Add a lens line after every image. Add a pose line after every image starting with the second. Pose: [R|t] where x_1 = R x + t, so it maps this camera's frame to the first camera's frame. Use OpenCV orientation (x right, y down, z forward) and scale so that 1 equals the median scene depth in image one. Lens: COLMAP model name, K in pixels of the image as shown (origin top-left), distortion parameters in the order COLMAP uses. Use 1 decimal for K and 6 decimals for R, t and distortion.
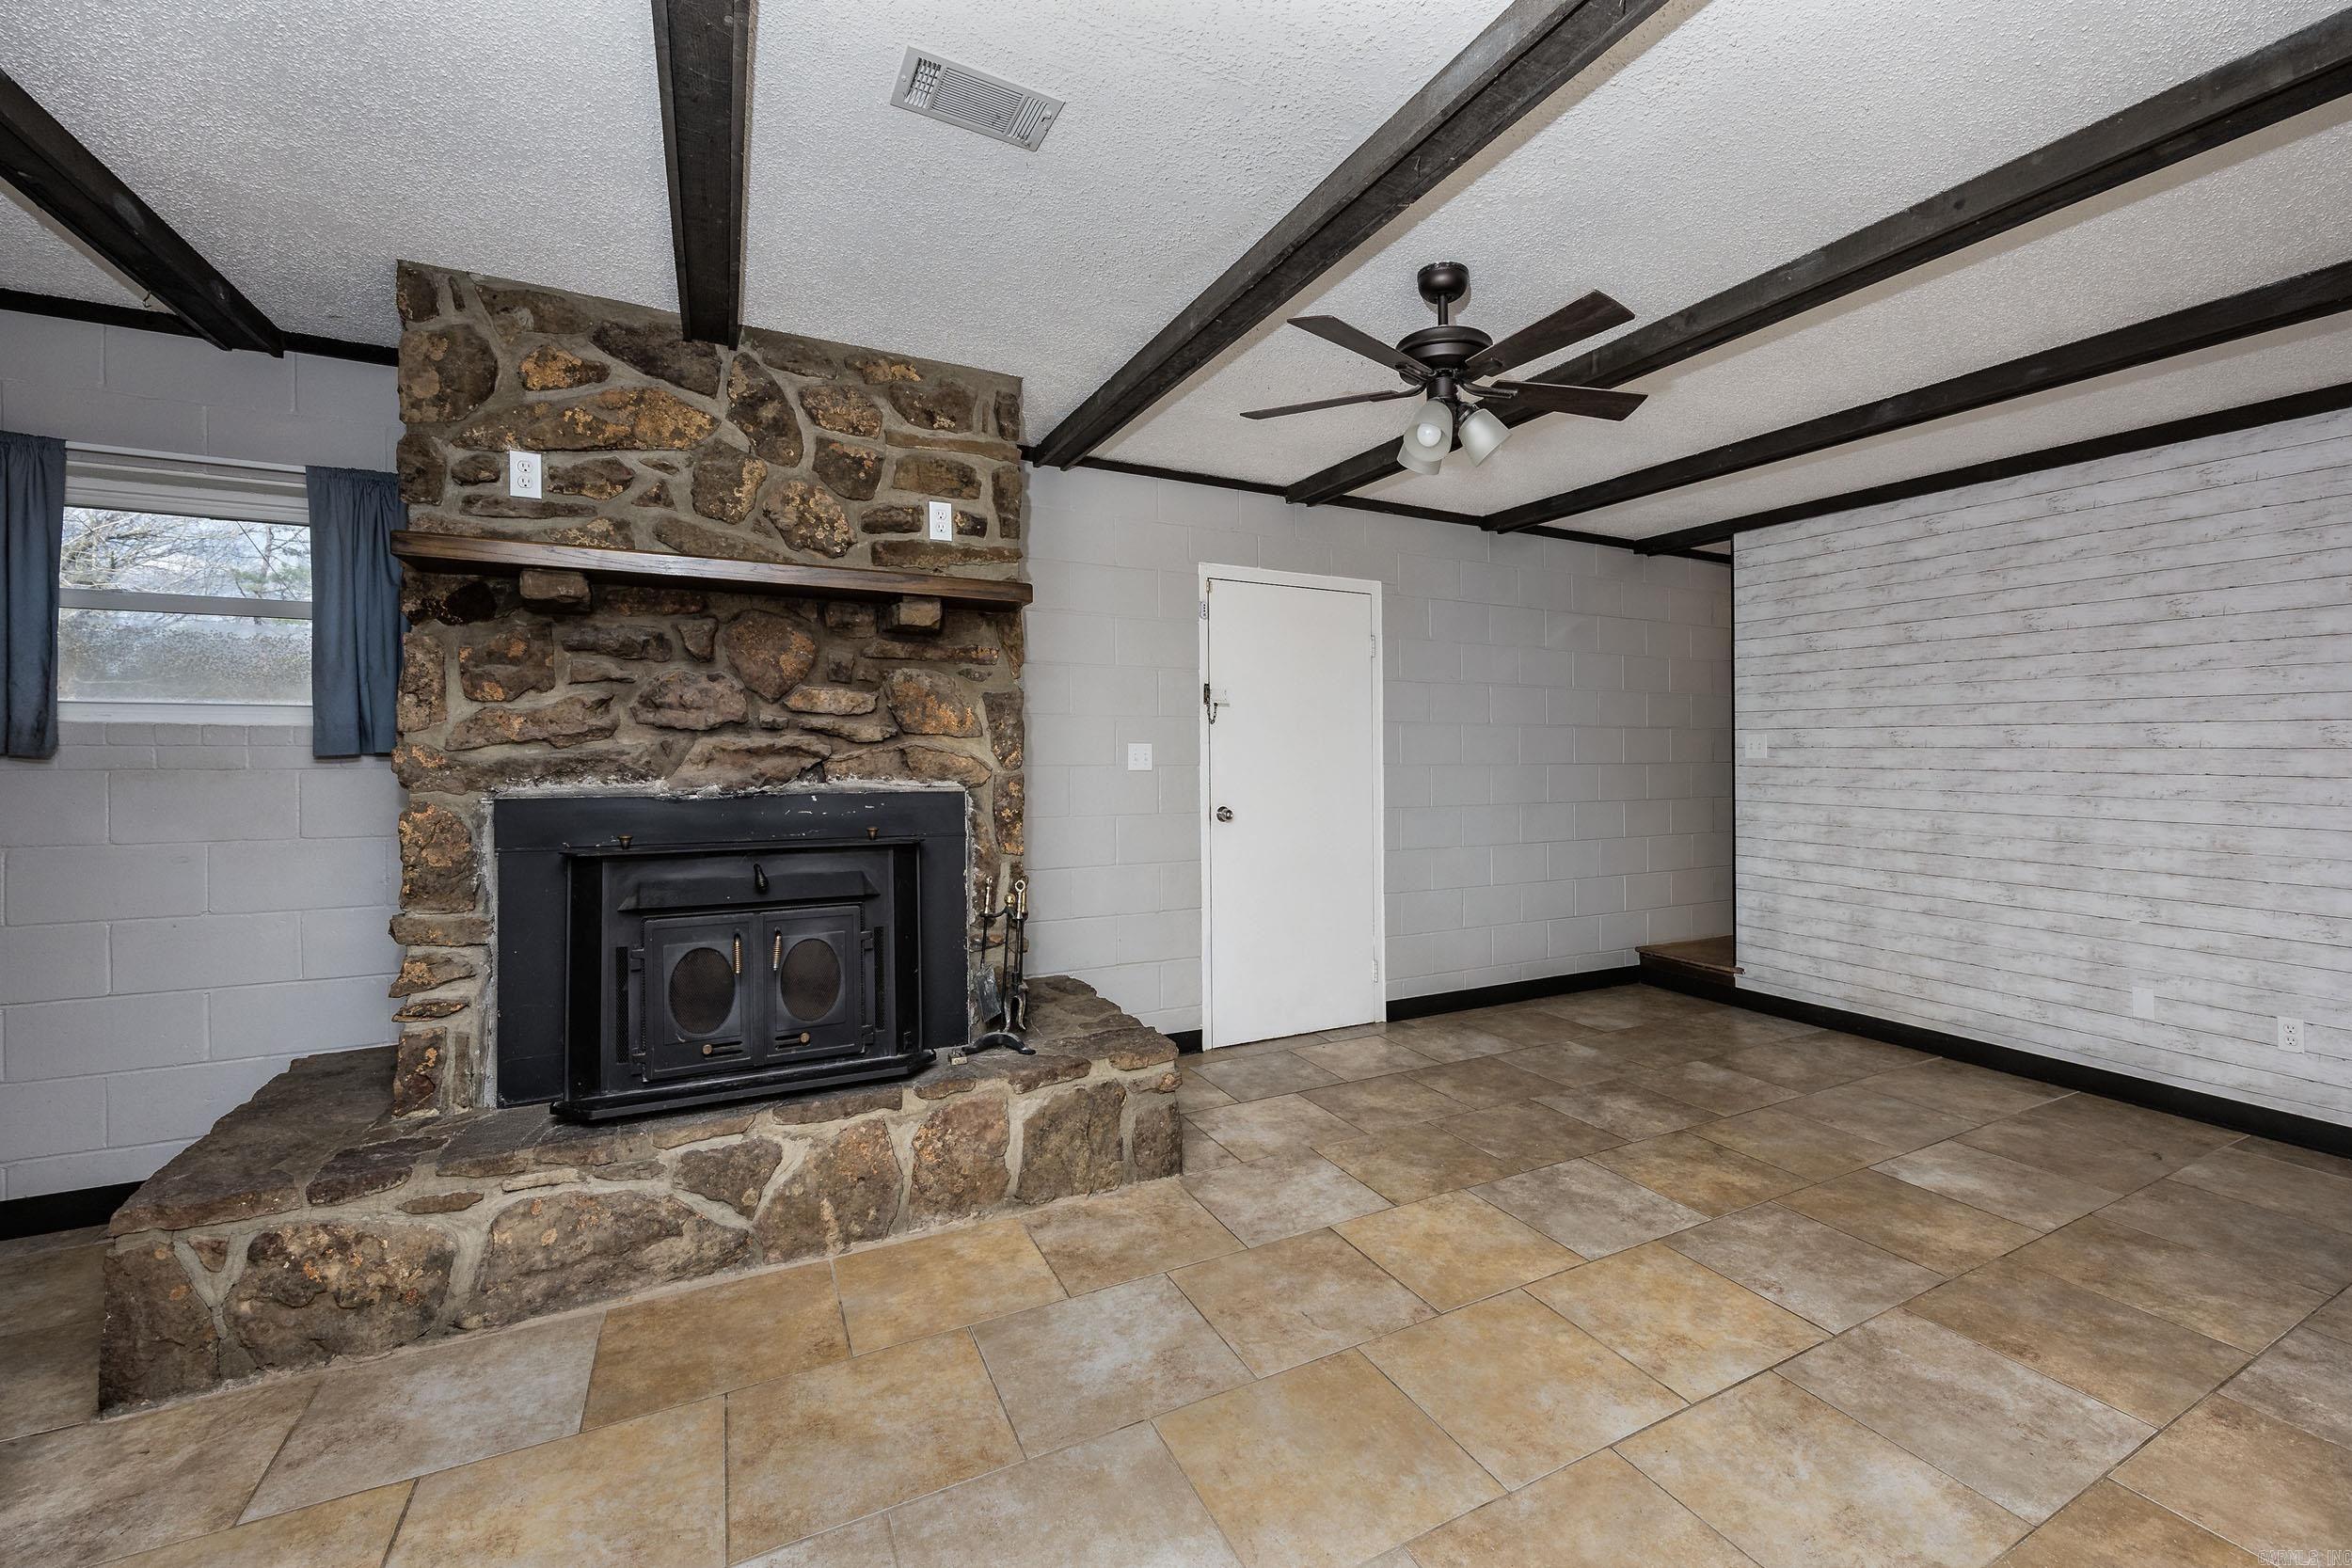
lens RADIAL K [[1038.9, 0, 1276.7], [0, 1038.9, 751.1], [0, 0, 1]] dist [-0.002416, -0.000740]
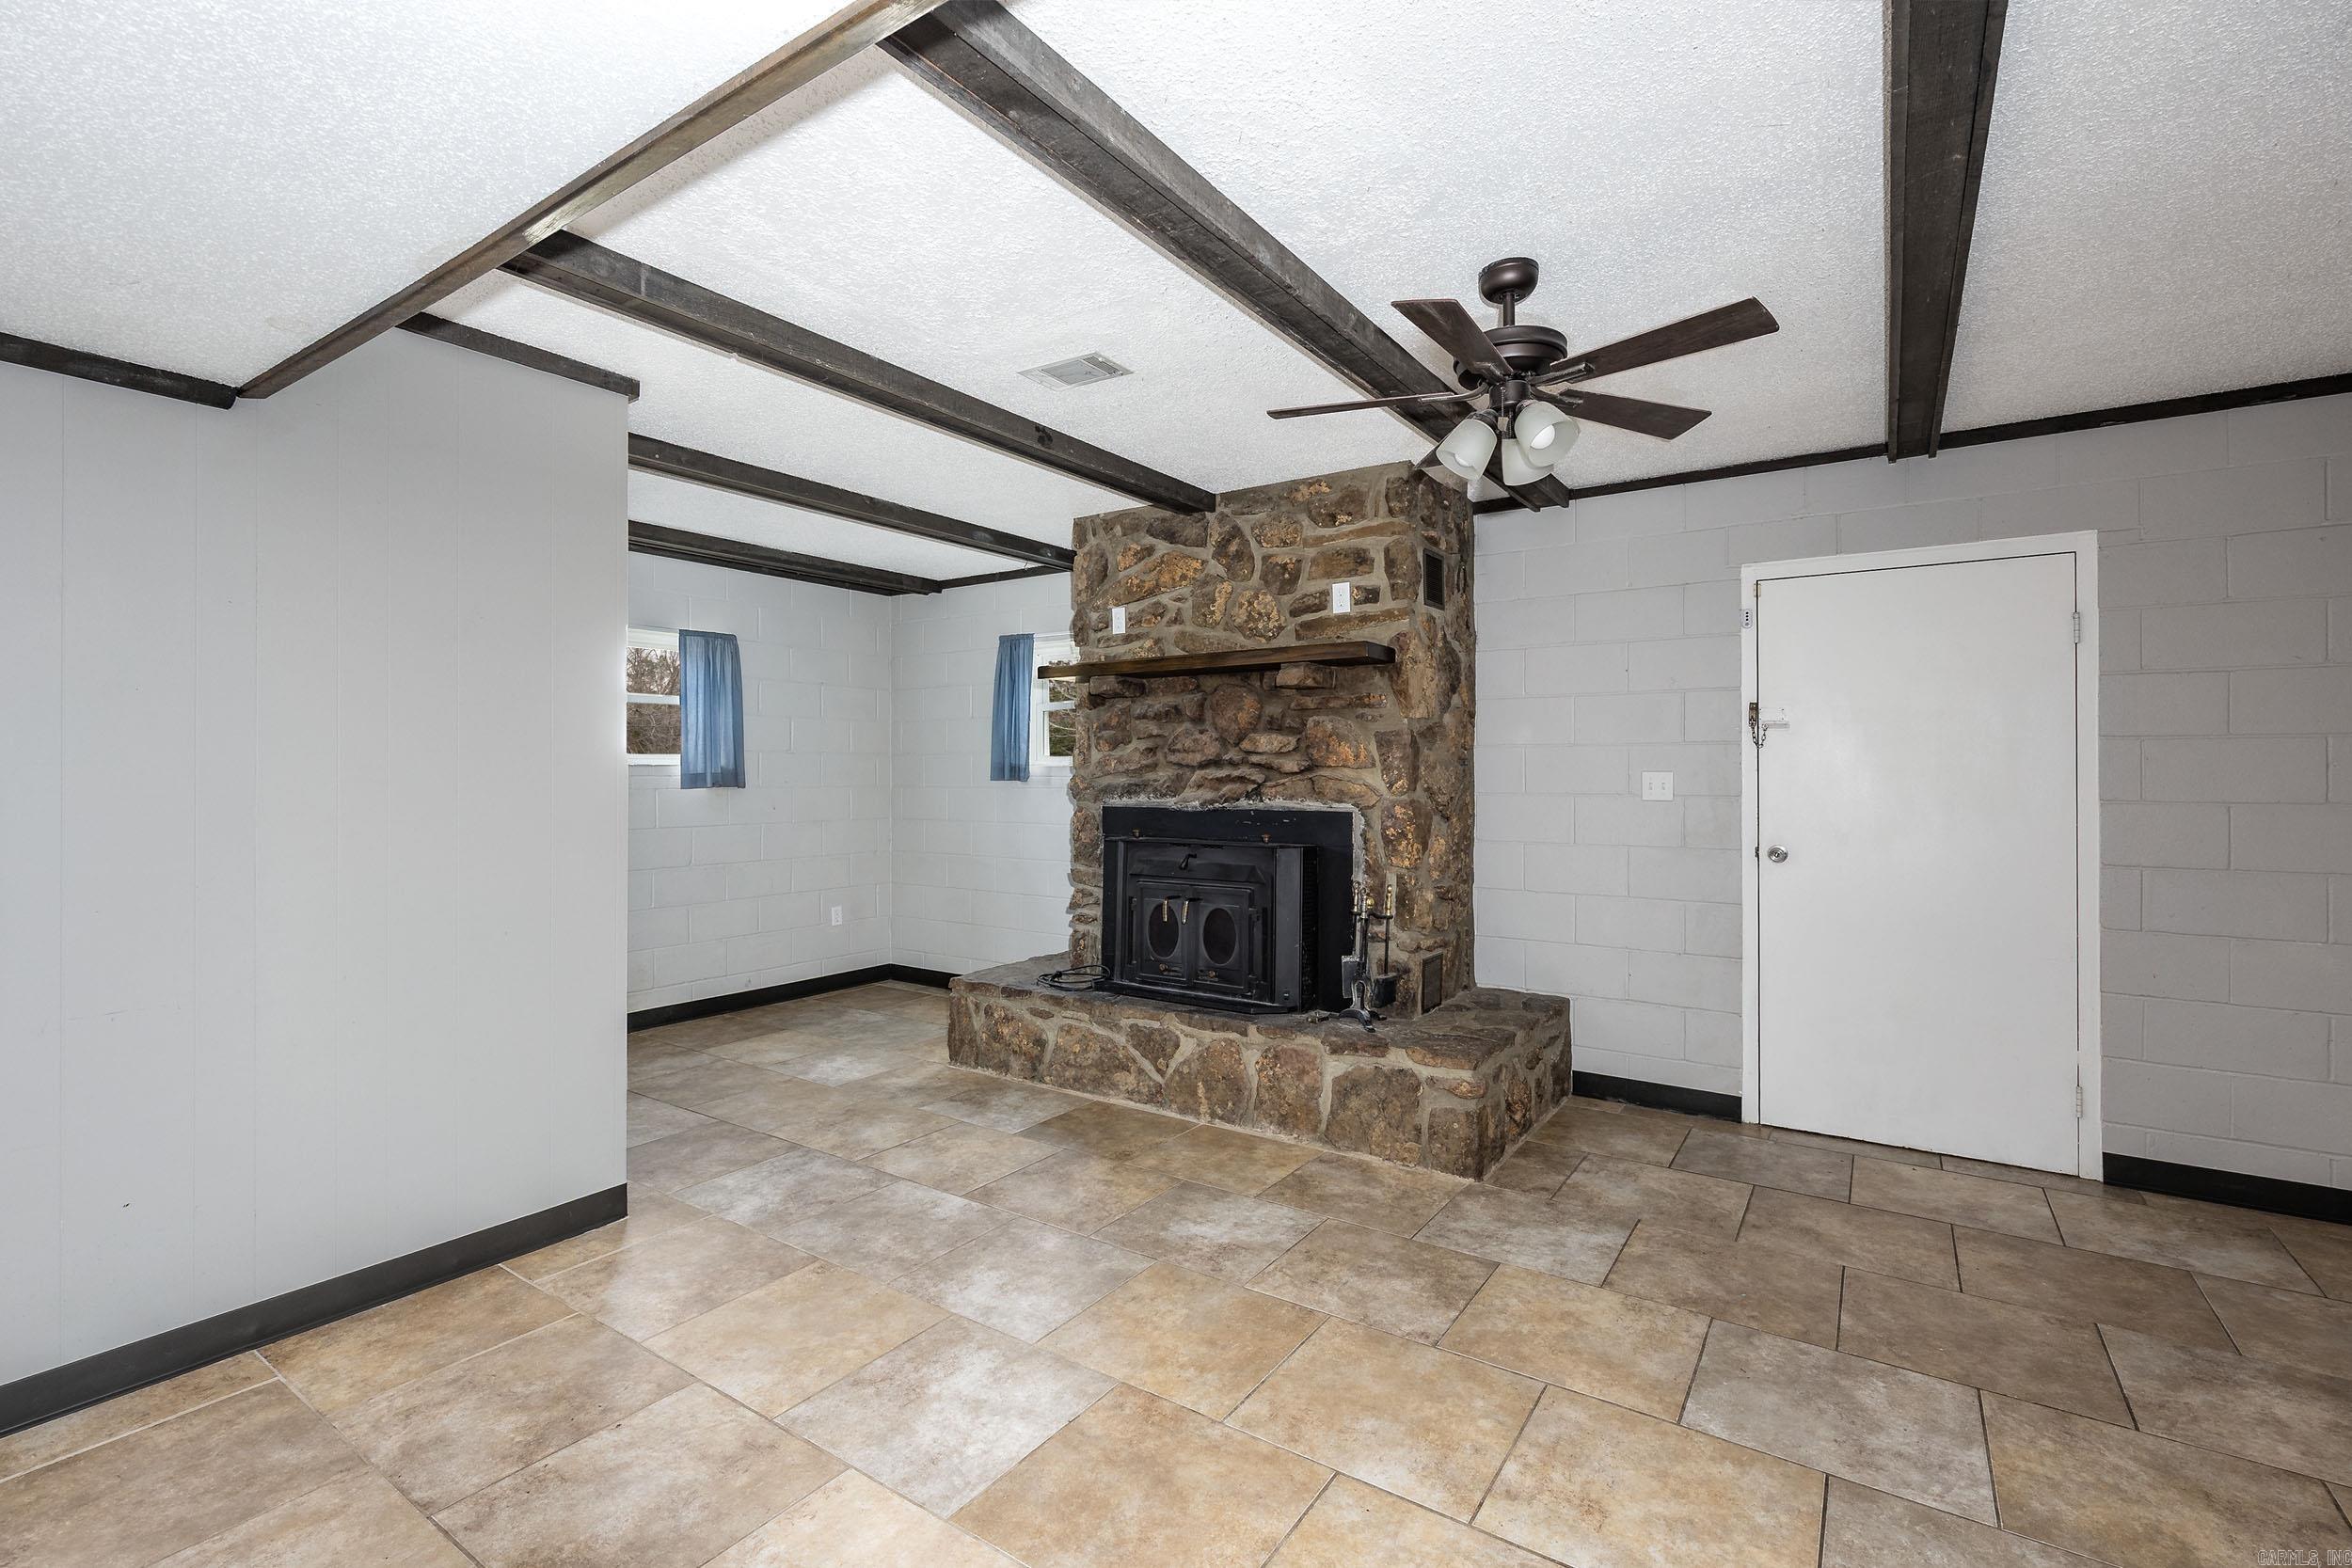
lens RADIAL K [[1038.9, 0, 1167.0], [0, 1038.9, 783.3], [0, 0, 1]] dist [-0.002416, -0.000740]
pose [[0.431080, 0.004509, -0.902303, 0.788726], [-0.000901, 0.999989, 0.004567, -0.001290], [0.902313, -0.001156, 0.431079, 0.285506]]
